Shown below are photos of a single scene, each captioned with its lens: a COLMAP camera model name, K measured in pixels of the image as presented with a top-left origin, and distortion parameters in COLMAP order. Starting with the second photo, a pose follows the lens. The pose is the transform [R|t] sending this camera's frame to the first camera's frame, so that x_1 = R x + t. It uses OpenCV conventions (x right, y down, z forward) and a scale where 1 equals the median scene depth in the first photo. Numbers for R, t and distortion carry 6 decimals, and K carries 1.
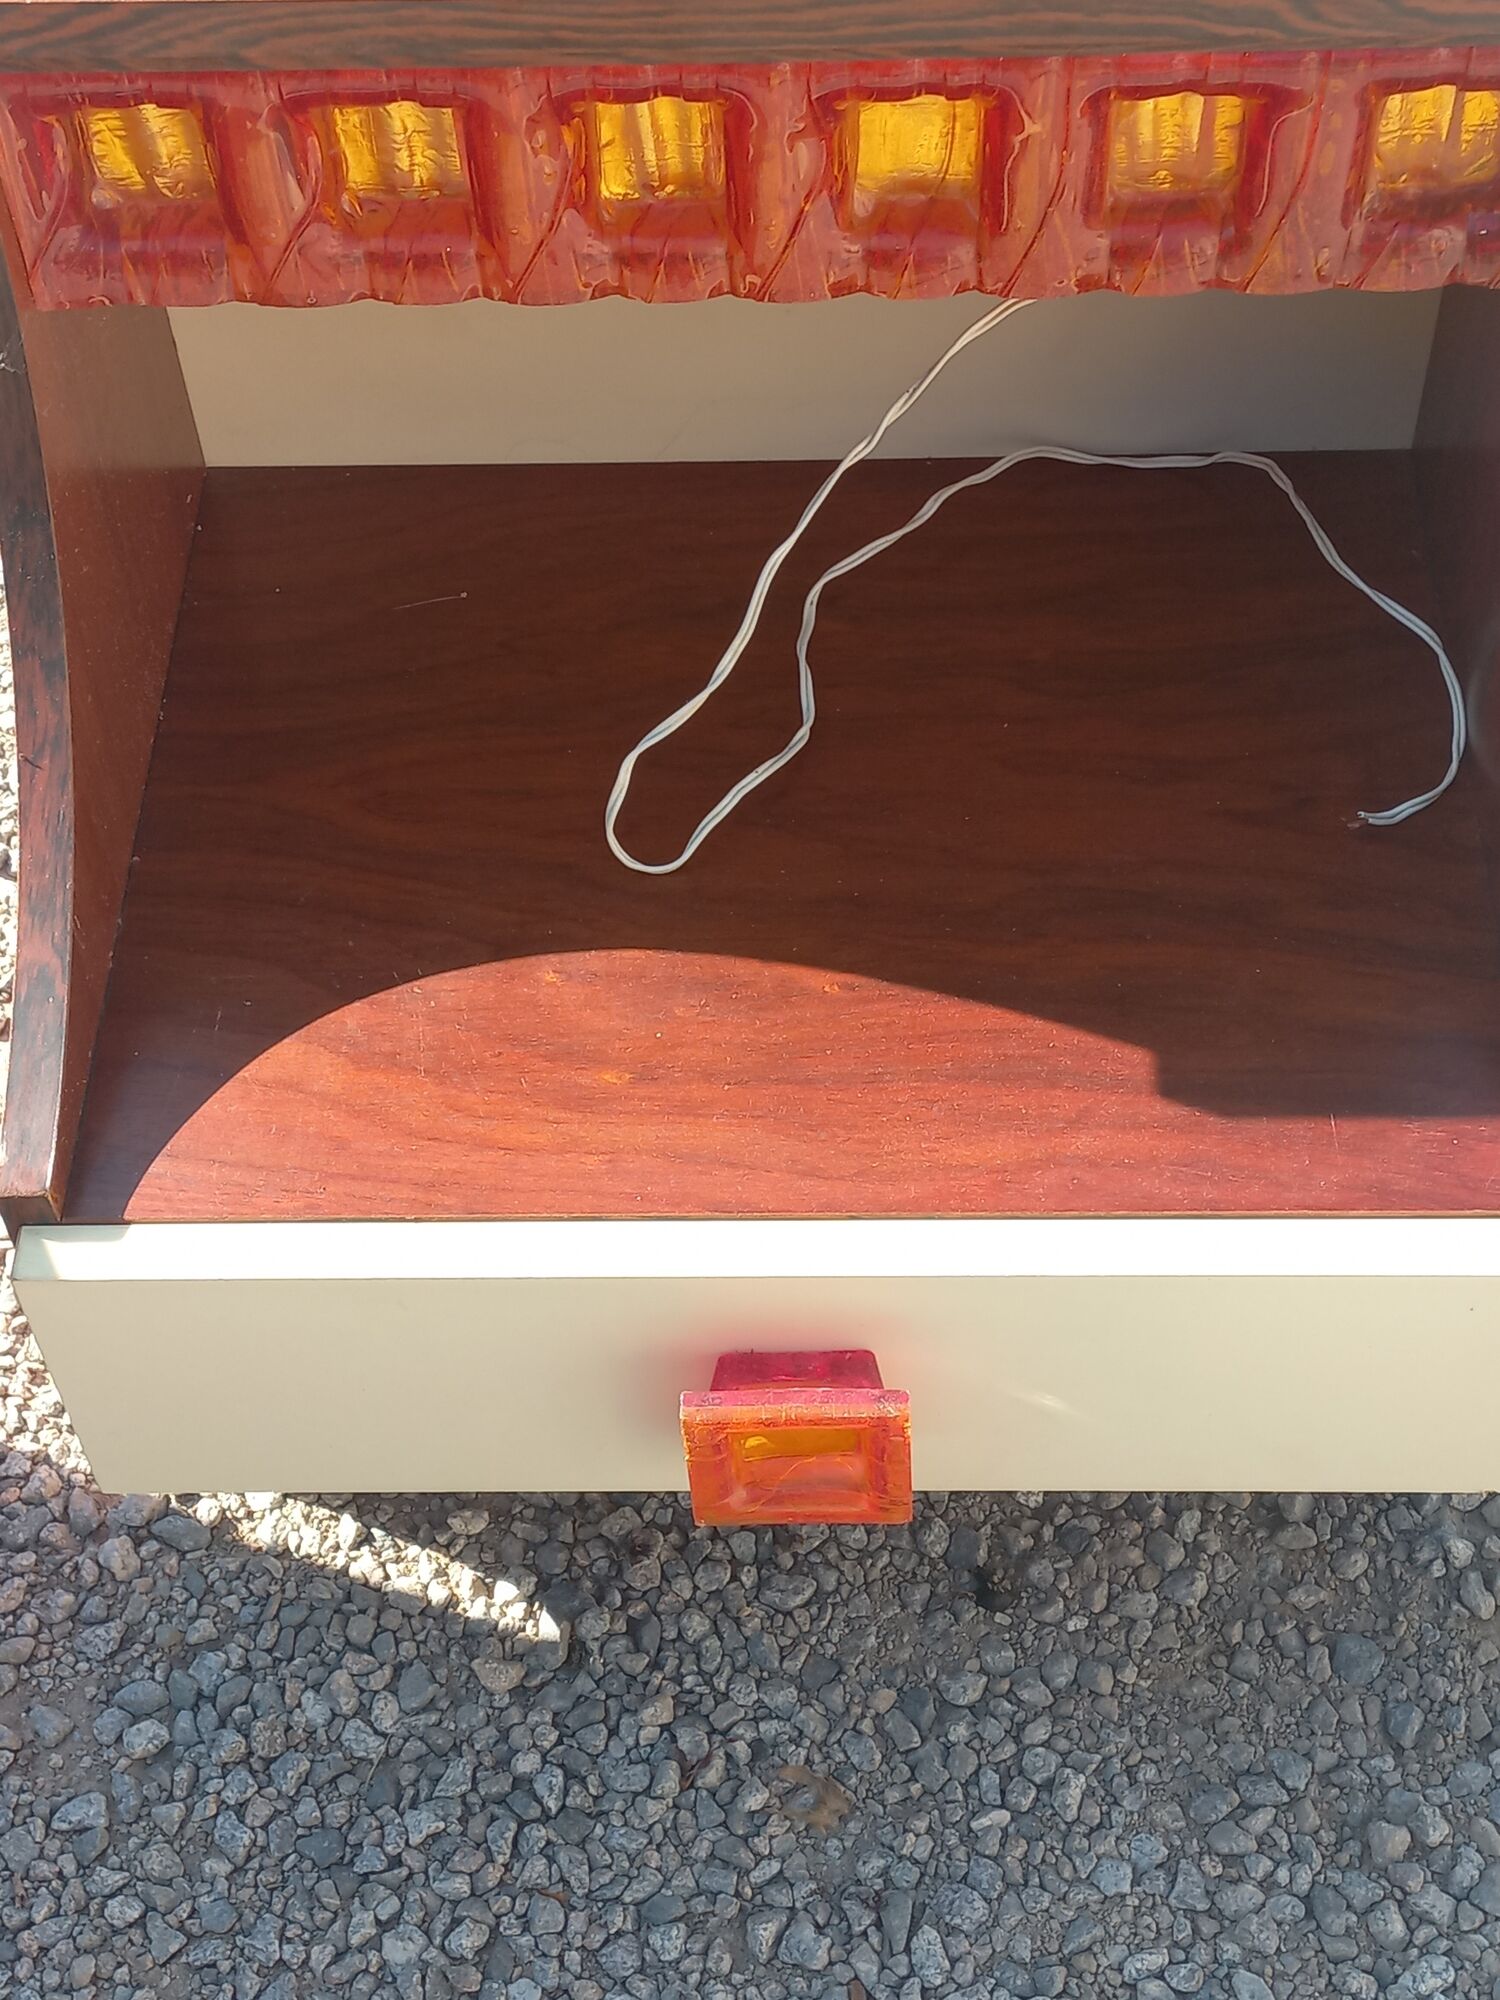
lens RADIAL K [[2860.5, 0, 752.4], [0, 2860.5, 991.3], [0, 0, 1]] dist [0.105960, -0.149822]
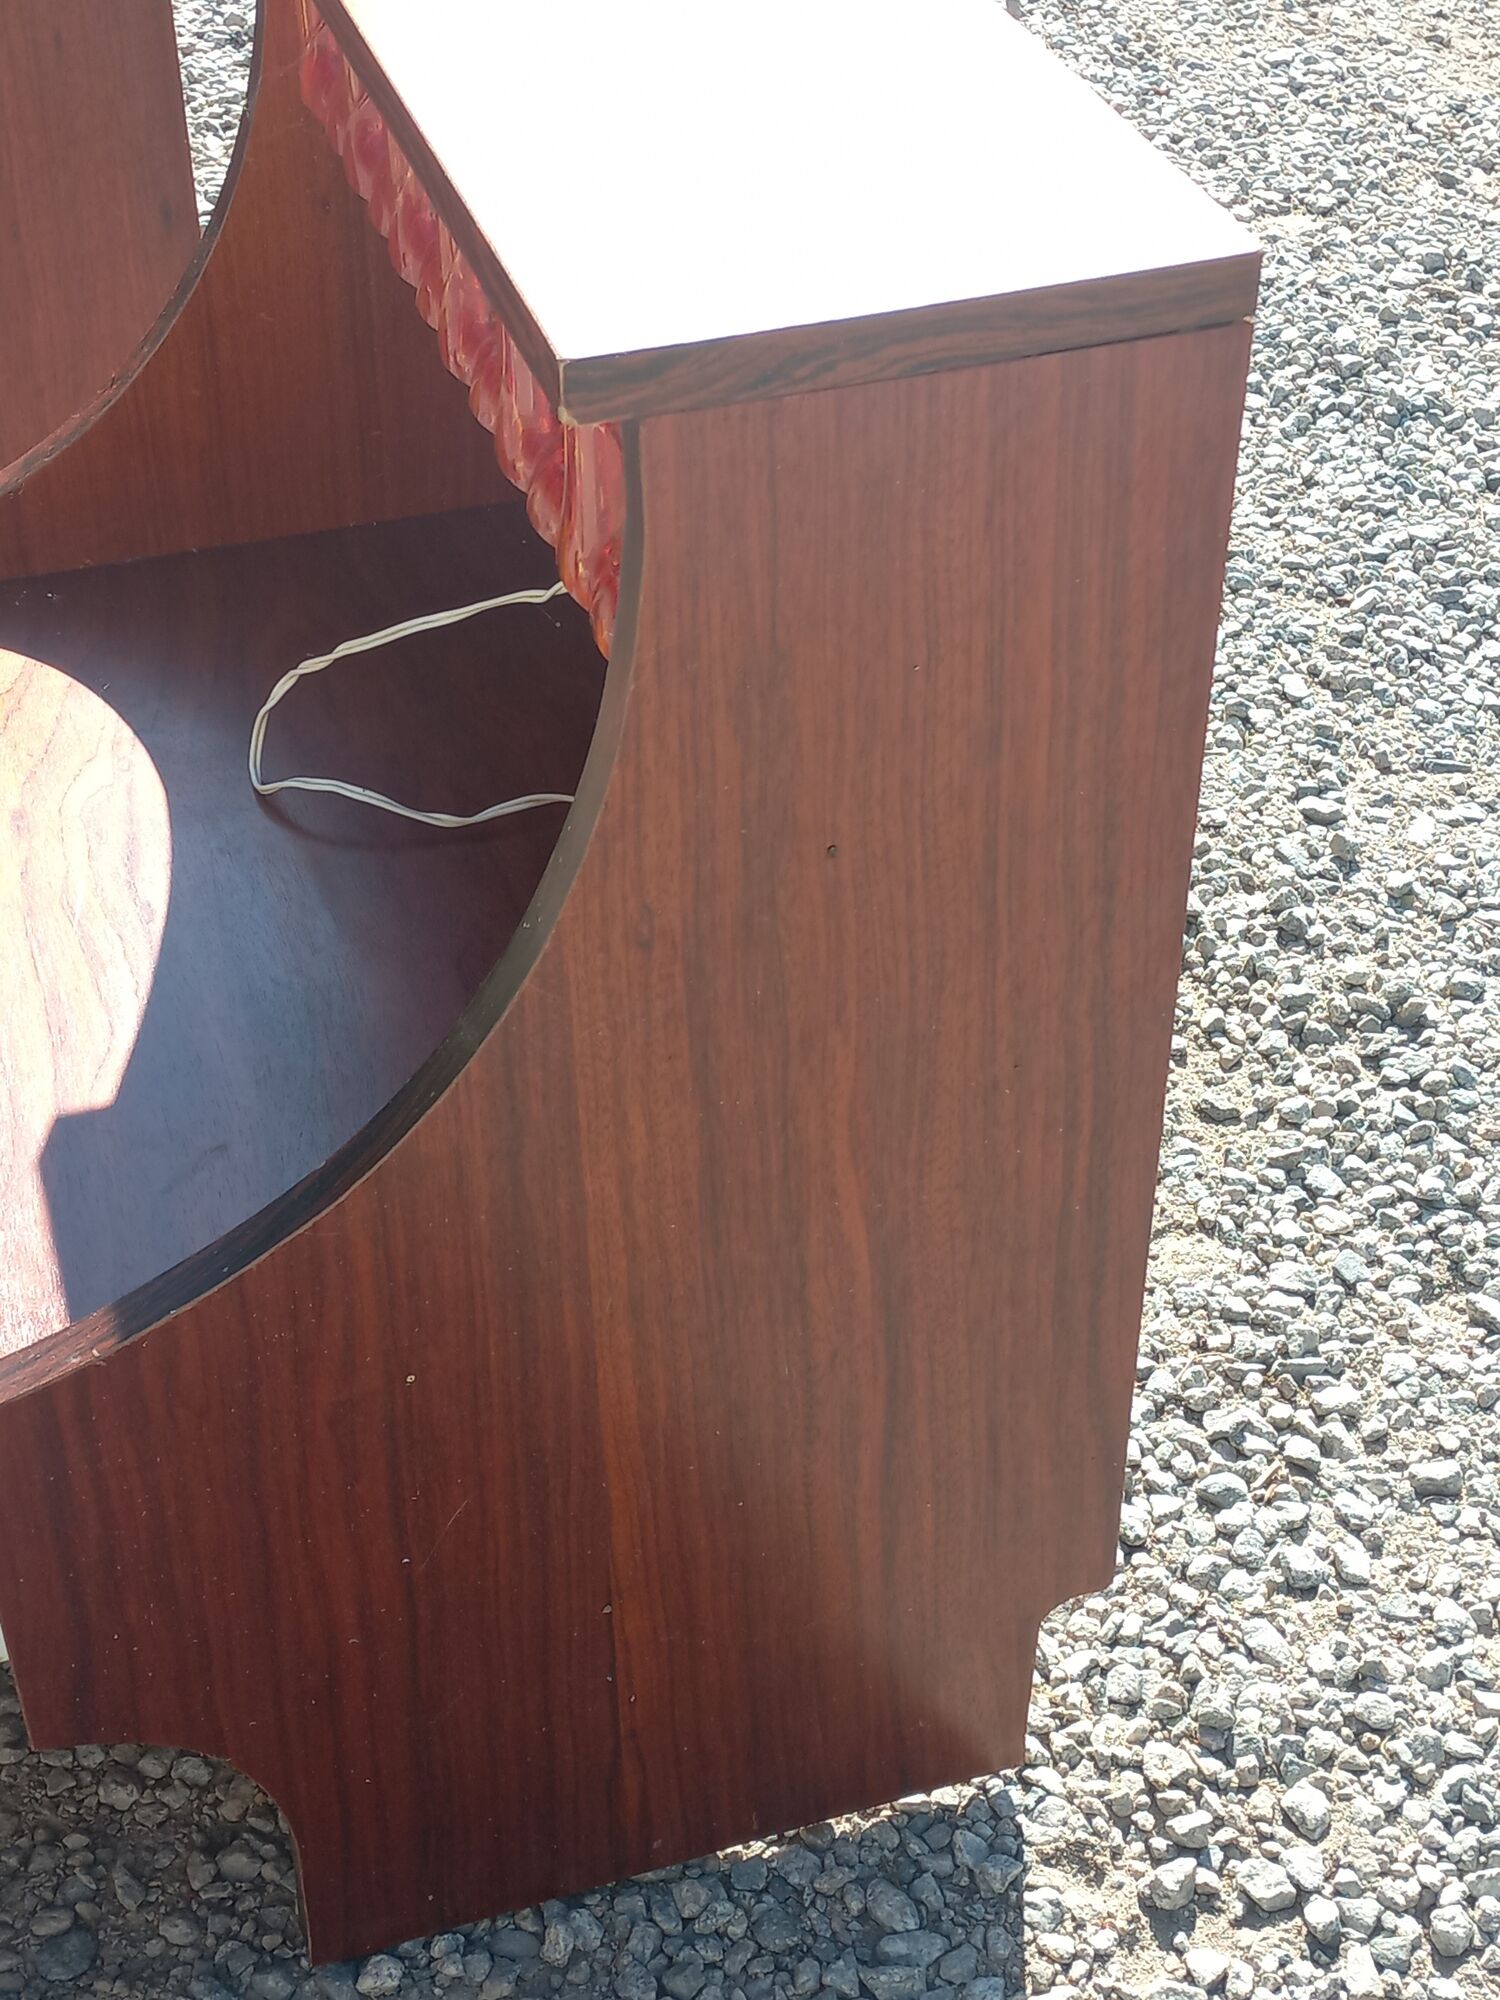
lens RADIAL K [[2860.5, 0, 752.4], [0, 2860.5, 991.3], [0, 0, 1]] dist [0.105960, -0.149822]
pose [[0.325103, 0.607866, -0.724436, 0.886611], [-0.748829, 0.633316, 0.195359, -0.355169], [0.577549, 0.478967, 0.661081, 0.435460]]
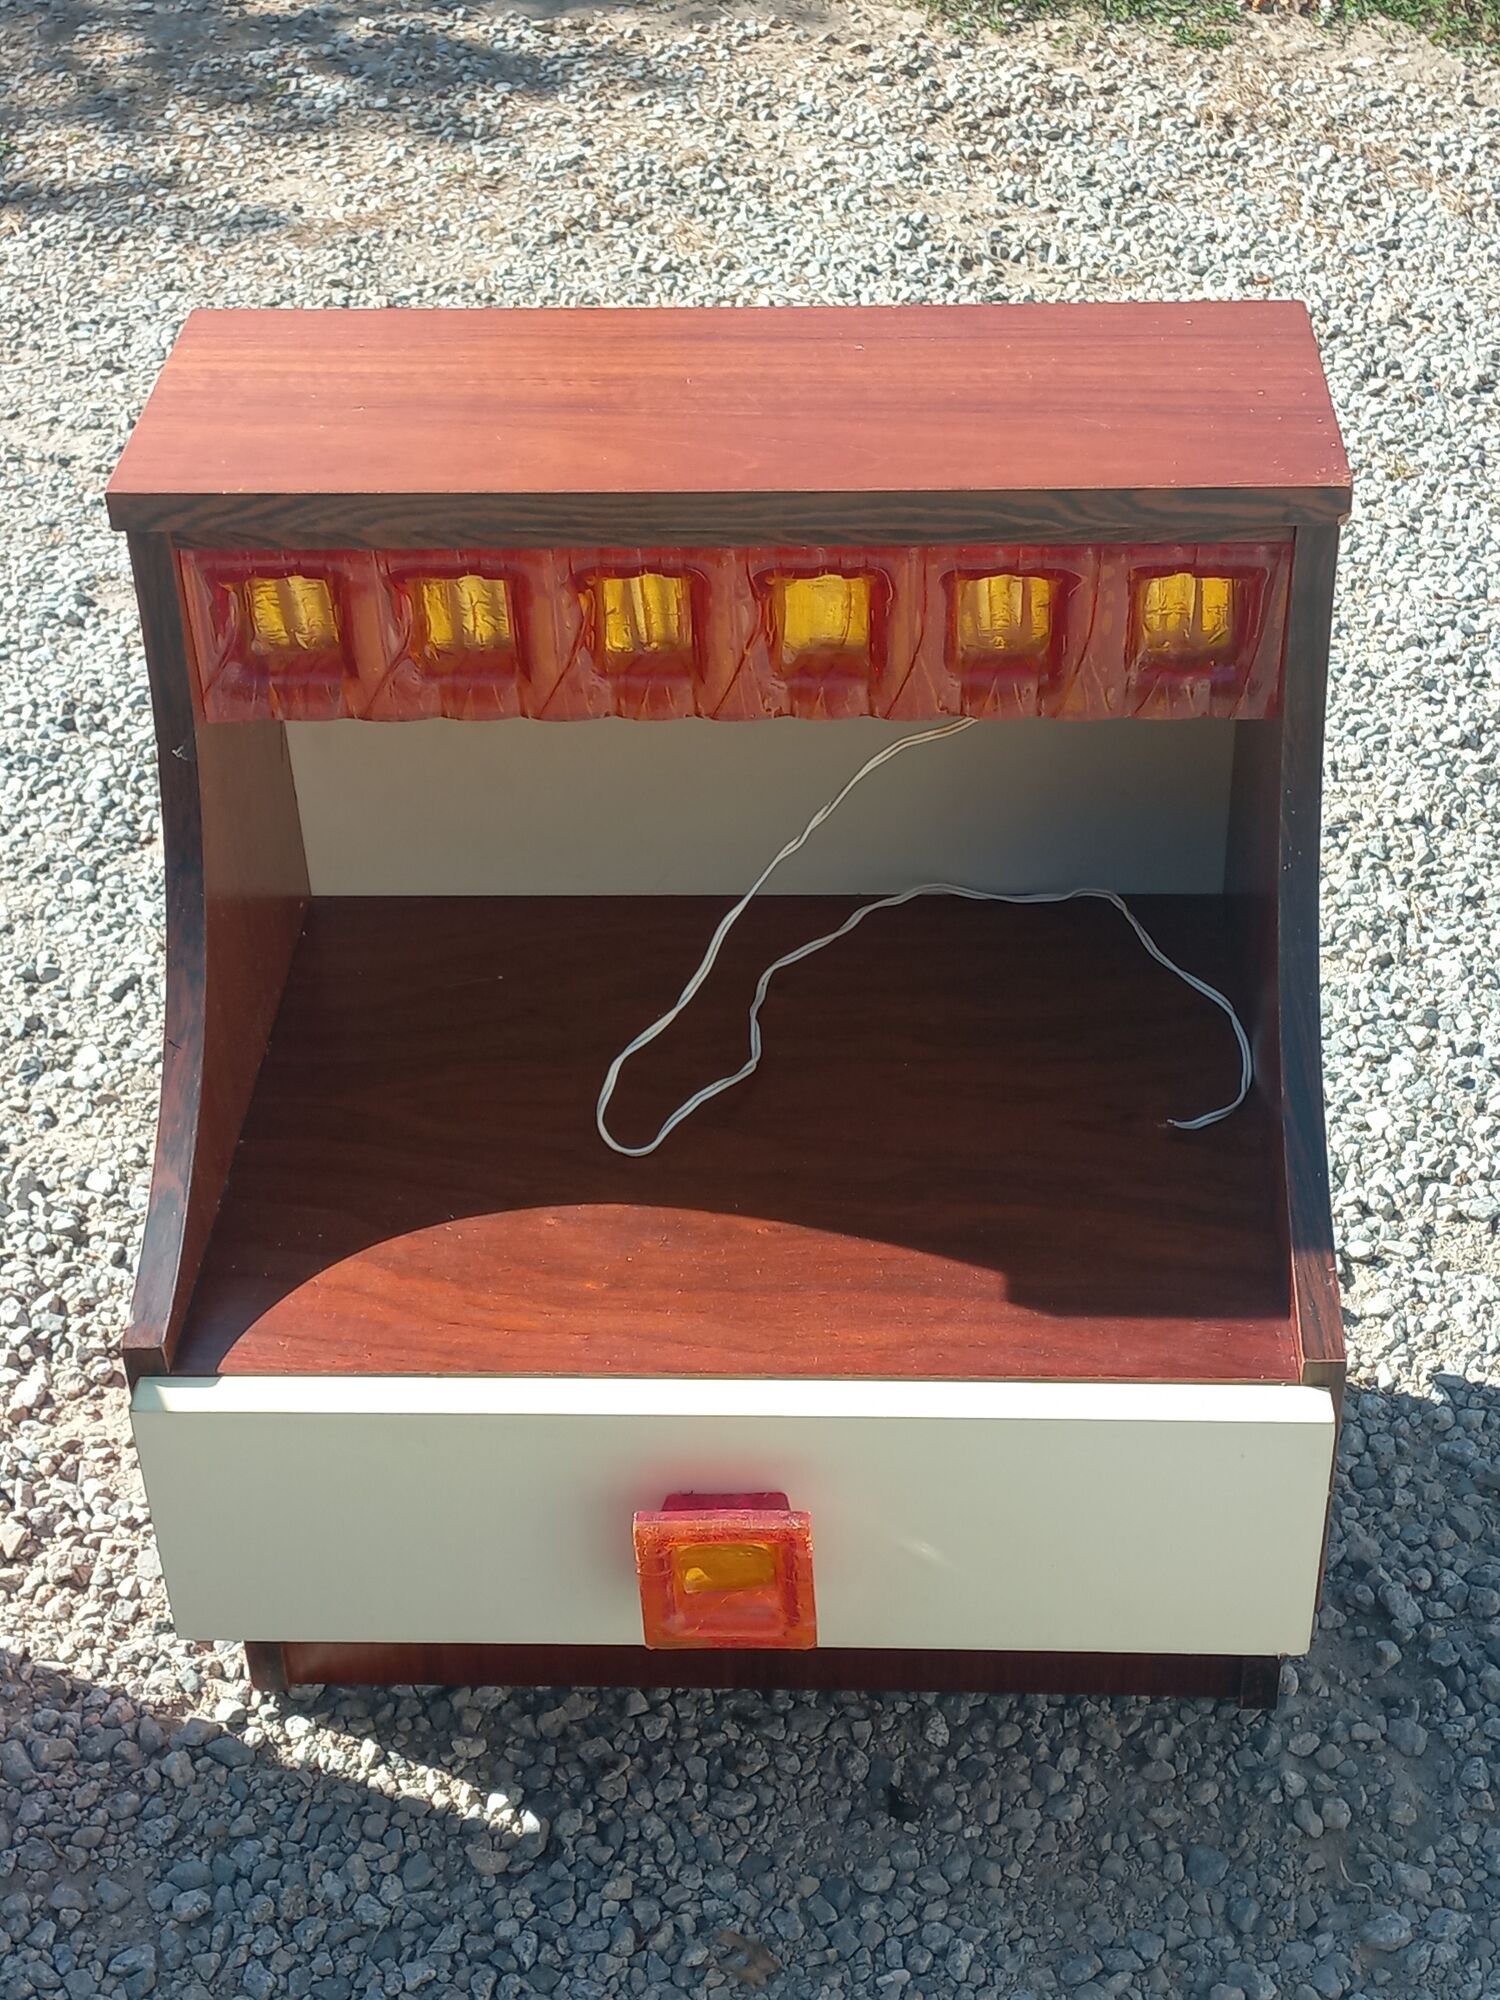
lens RADIAL K [[2860.5, 0, 752.4], [0, 2860.5, 991.3], [0, 0, 1]] dist [0.105960, -0.149822]
pose [[0.999583, 0.016660, -0.023574, 0.051578], [-0.022443, 0.962133, -0.271656, 0.248615], [0.018156, 0.272072, 0.962106, -0.292768]]
